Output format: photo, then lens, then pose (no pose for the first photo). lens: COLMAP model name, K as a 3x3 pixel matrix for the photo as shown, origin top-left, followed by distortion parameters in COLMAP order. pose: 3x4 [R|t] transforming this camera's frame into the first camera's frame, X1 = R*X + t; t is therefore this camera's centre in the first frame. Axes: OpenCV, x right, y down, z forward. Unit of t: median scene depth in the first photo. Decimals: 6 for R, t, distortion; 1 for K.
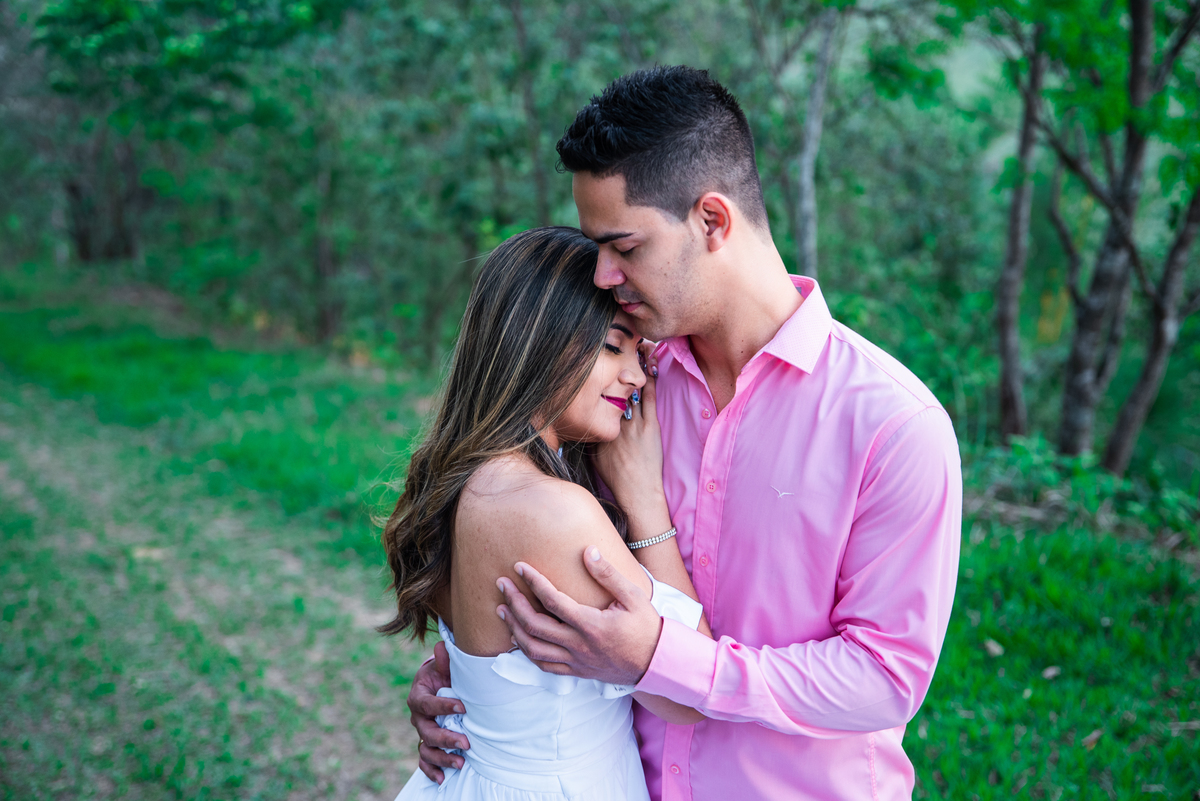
lens RADIAL K [[1863.1, 0, 600.3], [0, 1863.1, 403.8], [0, 0, 1]] dist [0.221959, 0.000000]
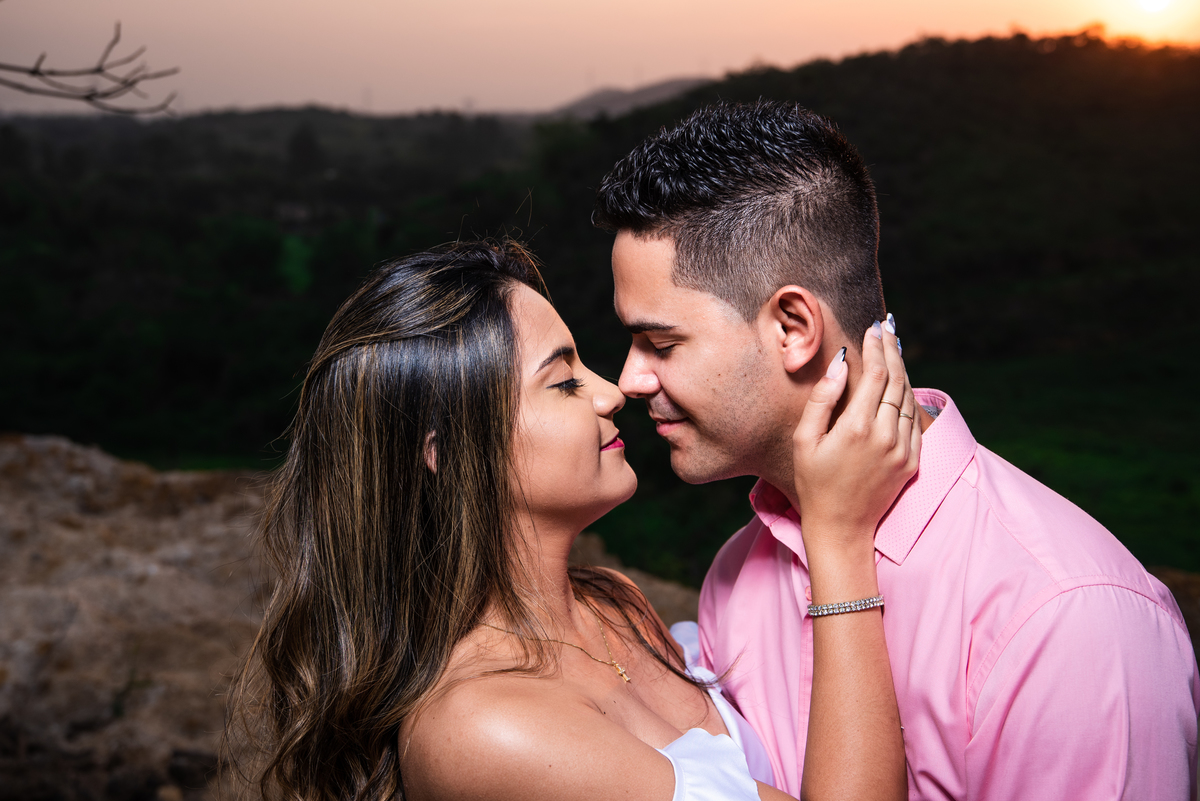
lens RADIAL K [[1653.3, 0, 600.0], [0, 1653.3, 401.5], [0, 0, 1]] dist [0.024082, 0.000000]
pose [[0.985928, 0.162918, -0.037458, 0.018003], [-0.164104, 0.985952, -0.031105, -0.041010], [0.031864, 0.036815, 0.998814, 0.396029]]
